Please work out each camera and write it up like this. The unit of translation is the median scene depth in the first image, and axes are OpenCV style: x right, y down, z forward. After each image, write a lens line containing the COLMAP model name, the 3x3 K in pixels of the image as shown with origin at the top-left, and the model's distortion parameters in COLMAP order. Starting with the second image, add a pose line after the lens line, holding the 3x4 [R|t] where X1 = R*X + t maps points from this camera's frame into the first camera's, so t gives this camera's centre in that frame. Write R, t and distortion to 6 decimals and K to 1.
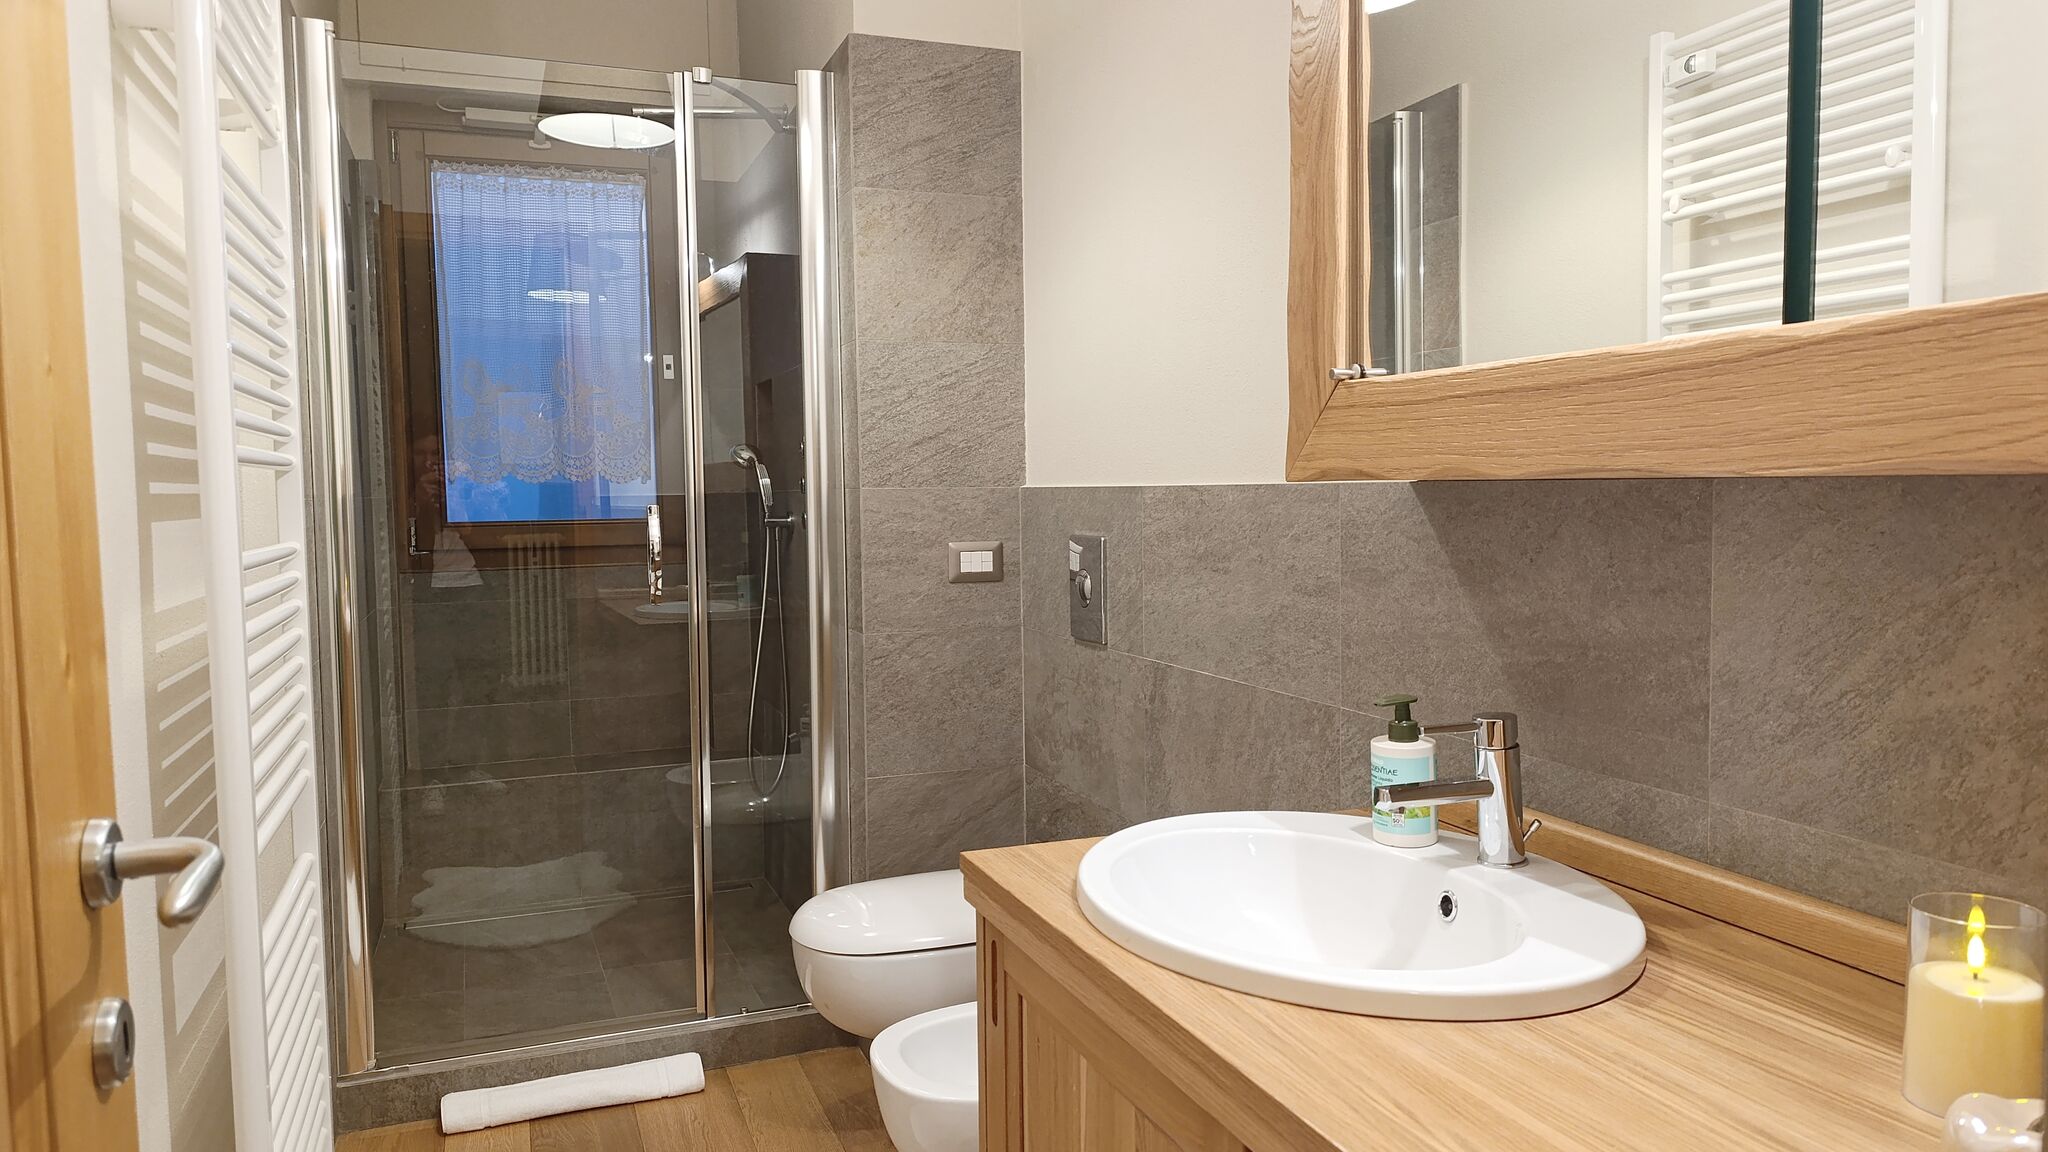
lens RADIAL K [[1384.6, 0, 1024.0], [0, 1384.6, 576.0], [0, 0, 1]] dist [0.061790, -0.102126]
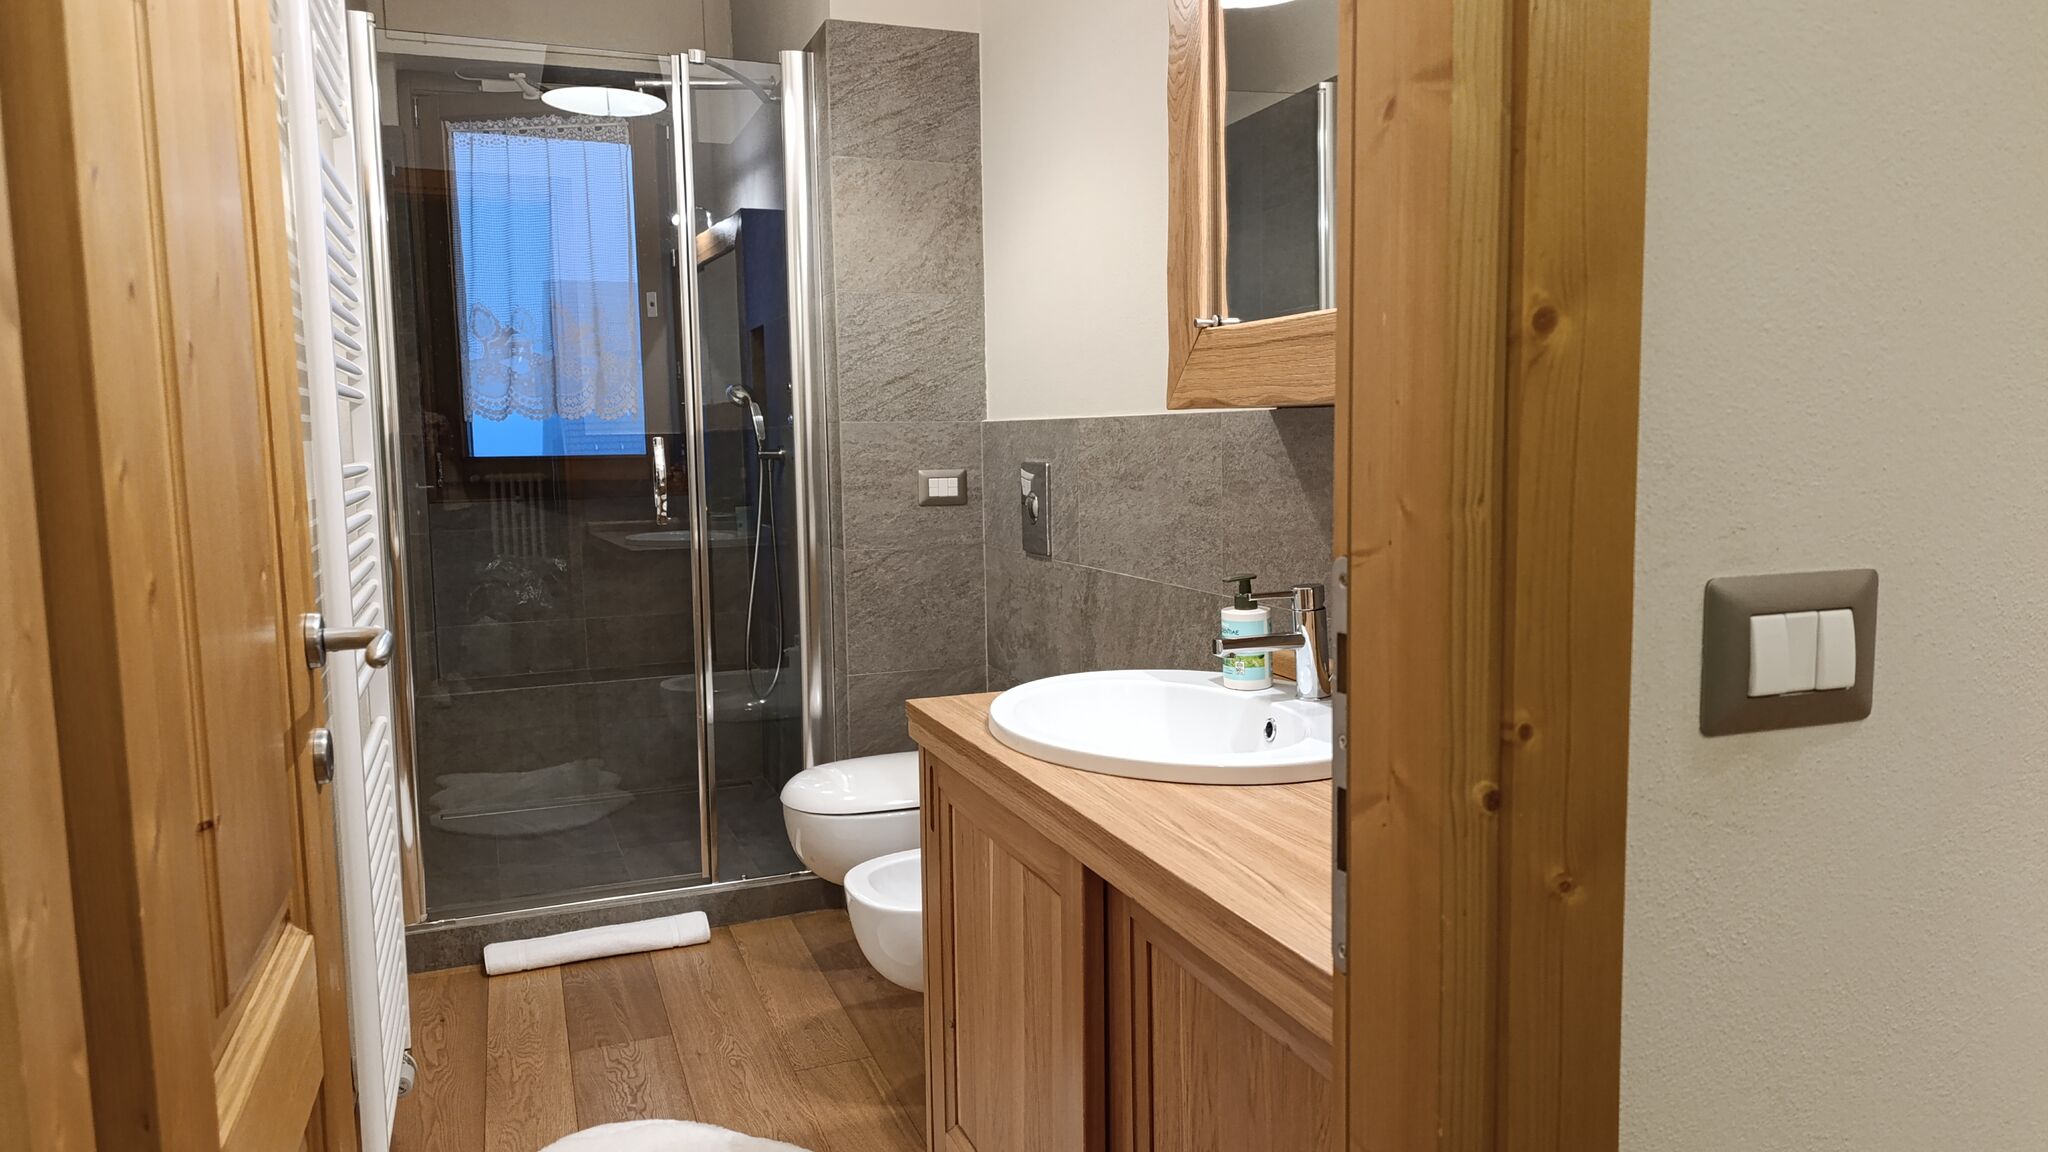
lens RADIAL K [[1384.6, 0, 1024.0], [0, 1384.6, 576.0], [0, 0, 1]] dist [0.061790, -0.102126]
pose [[0.999995, -0.002447, -0.002197, 0.038321], [0.002531, 0.999231, 0.039119, 0.020286], [0.002100, -0.039125, 0.999232, -0.157146]]
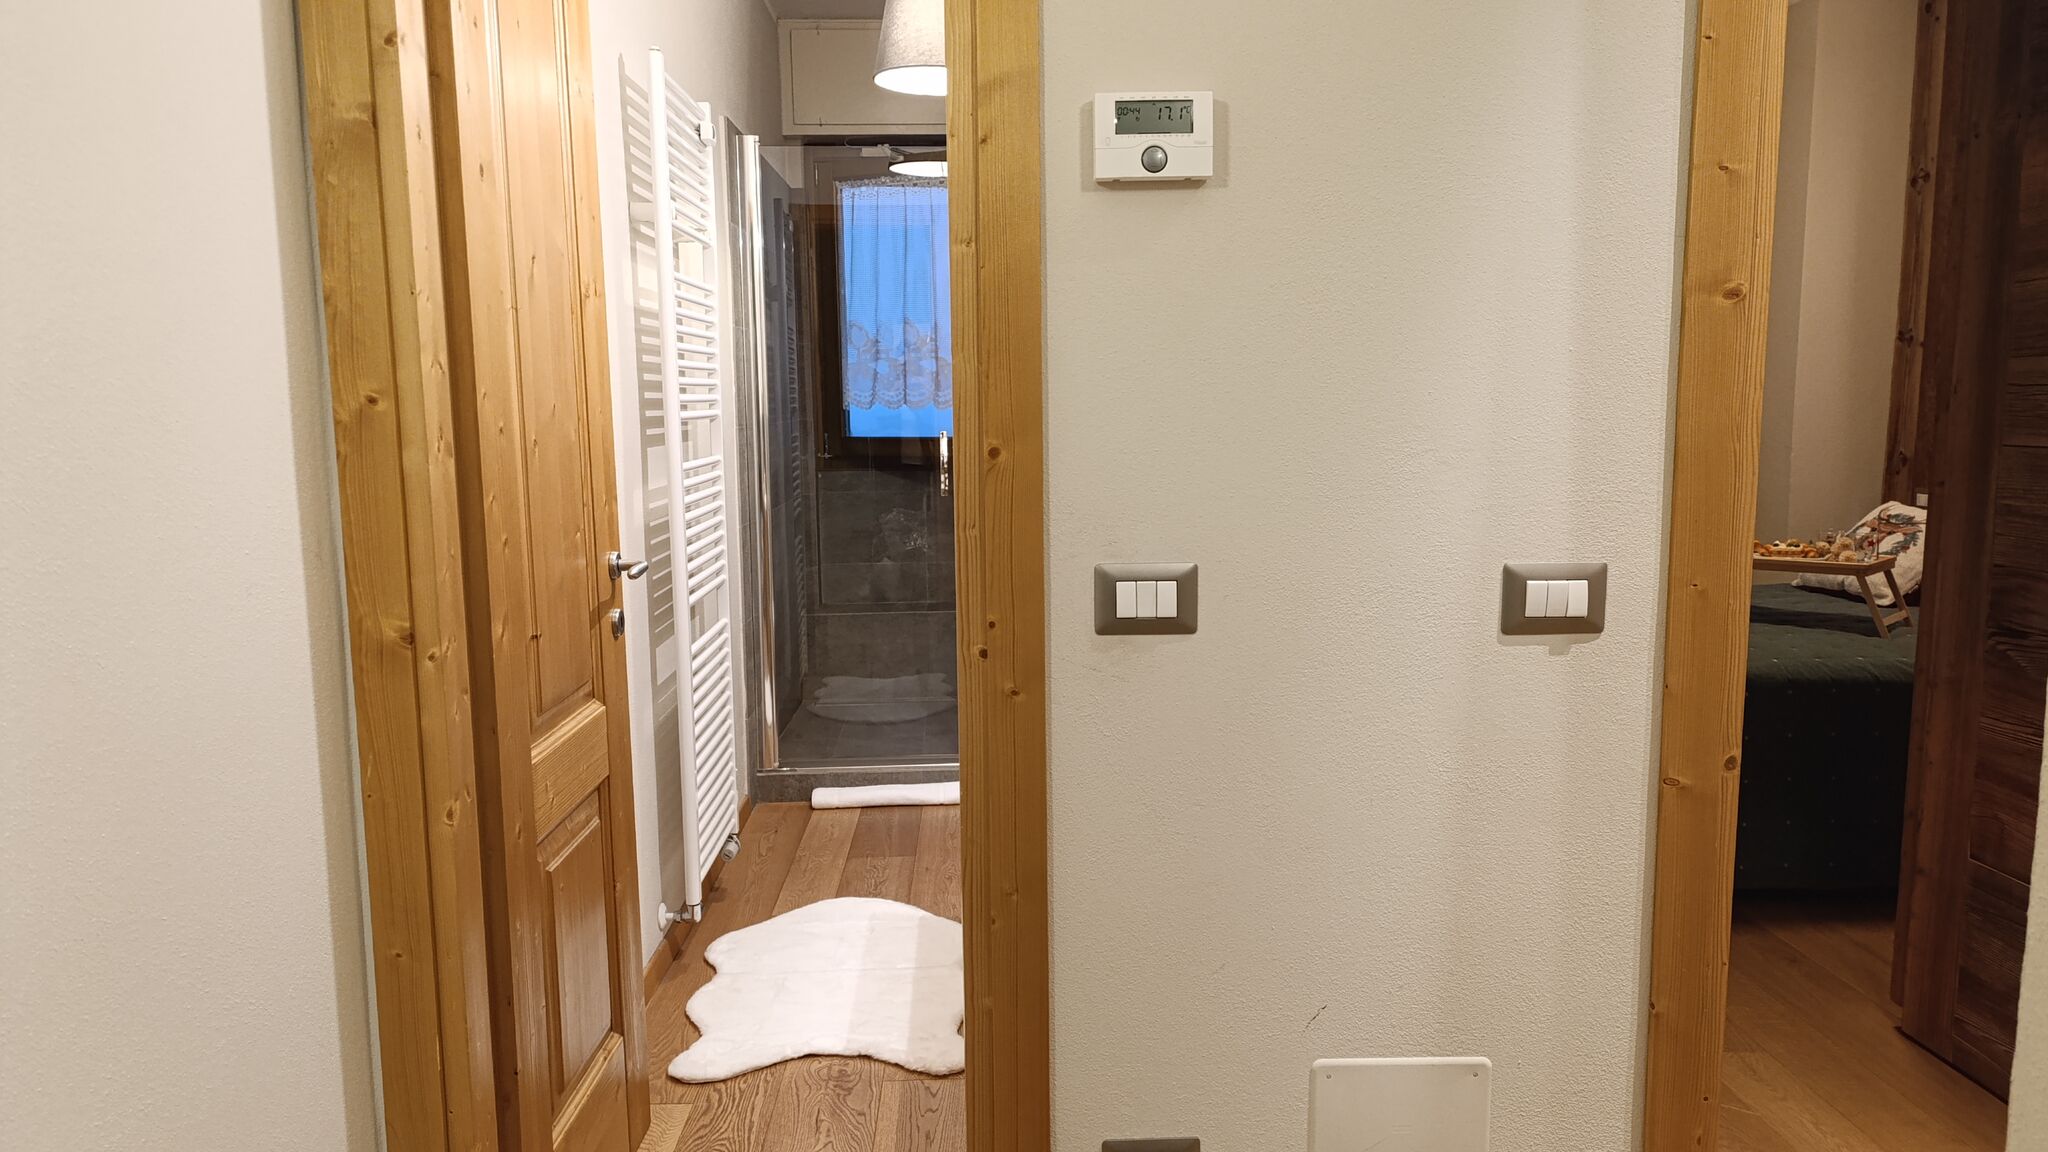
lens RADIAL K [[1384.6, 0, 1024.0], [0, 1384.6, 576.0], [0, 0, 1]] dist [0.061790, -0.102126]
pose [[0.946287, 0.045420, -0.320123, 0.346620], [-0.022605, 0.996955, 0.074629, -0.008267], [0.322537, -0.063384, 0.944432, -0.475958]]
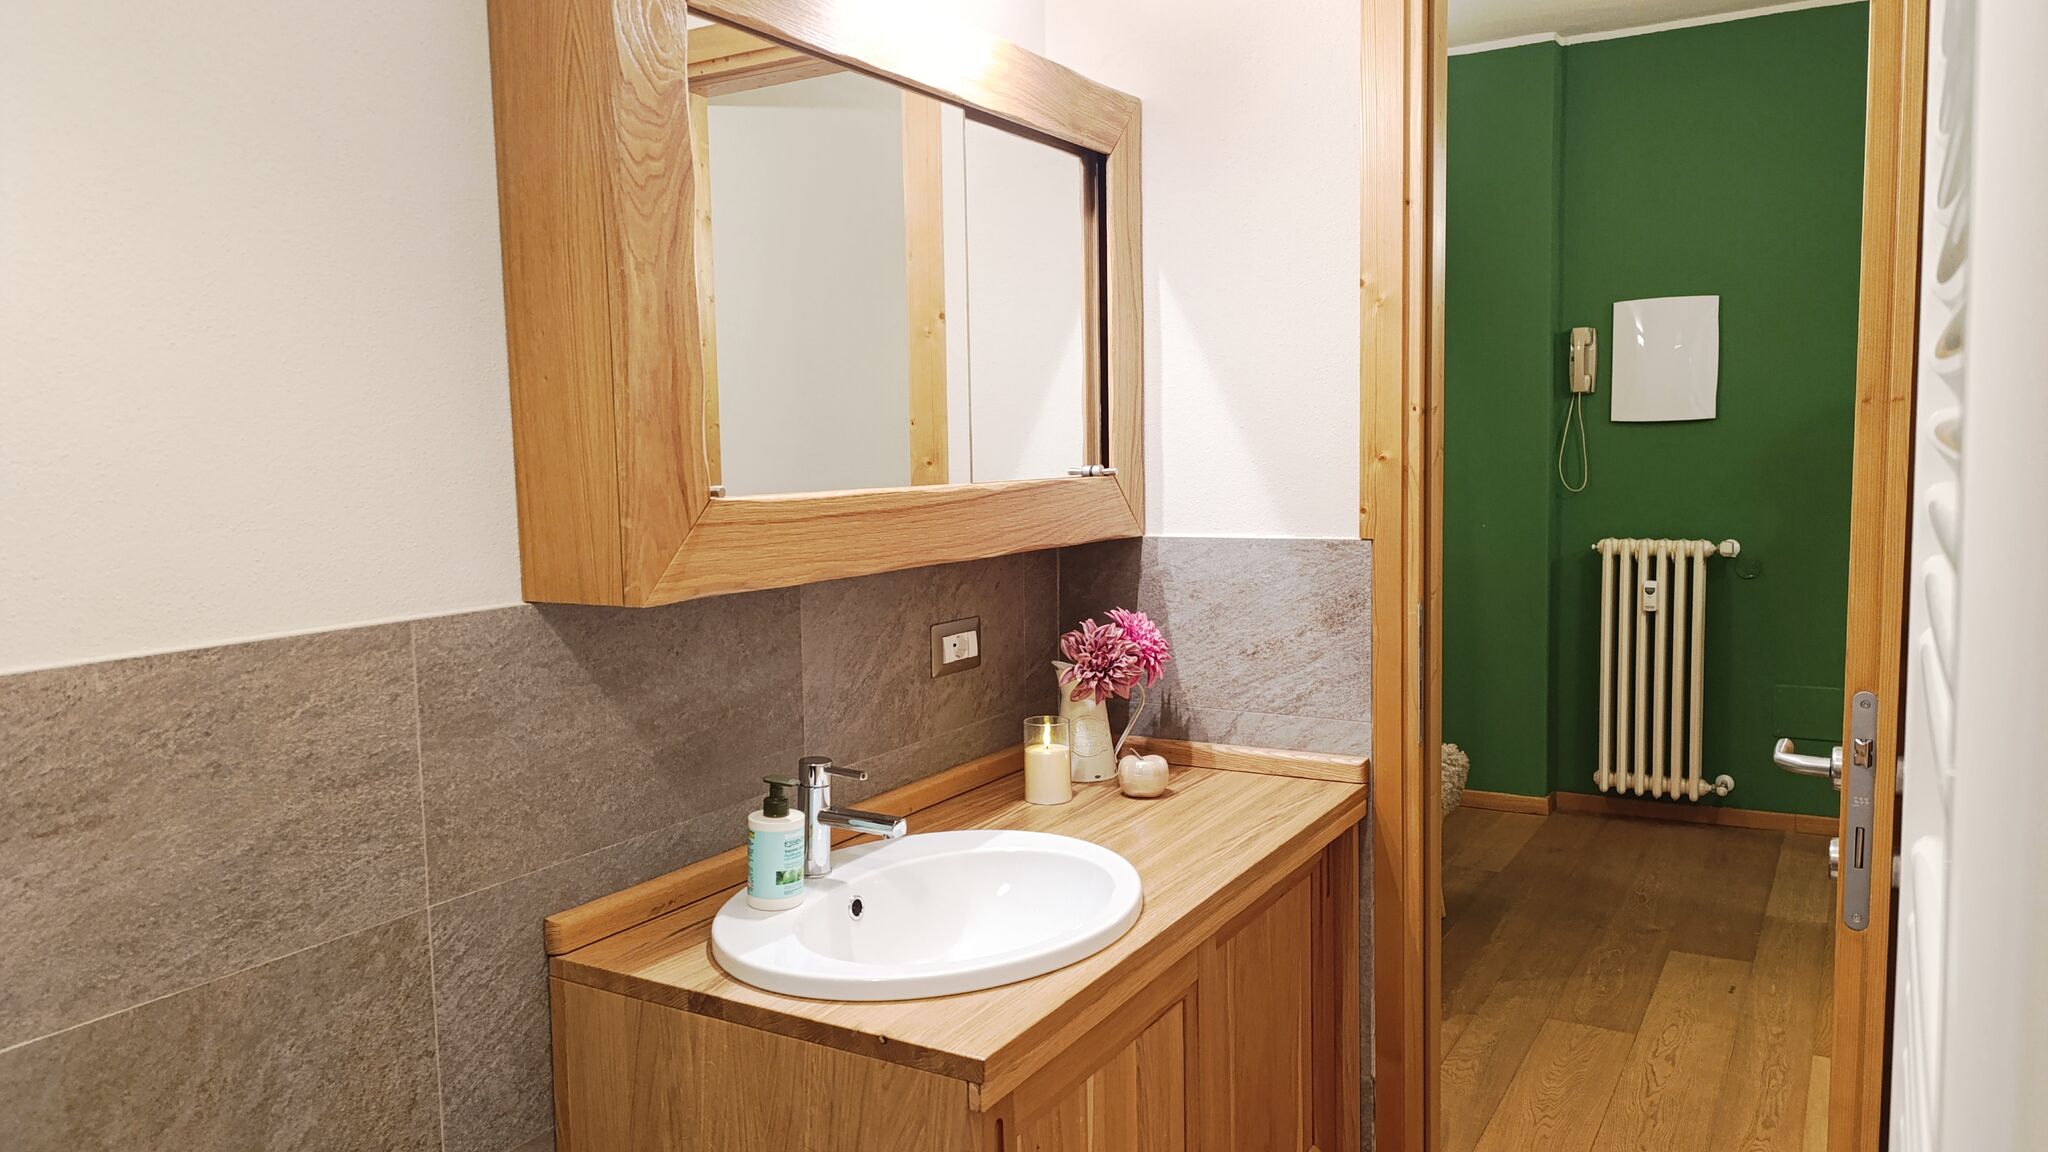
lens RADIAL K [[1384.6, 0, 1024.0], [0, 1384.6, 576.0], [0, 0, 1]] dist [0.061790, -0.102126]
pose [[-0.620798, -0.046554, 0.782587, -0.402163], [0.081419, 0.989009, 0.123420, -0.109159], [-0.779731, 0.140336, -0.610184, 0.827739]]
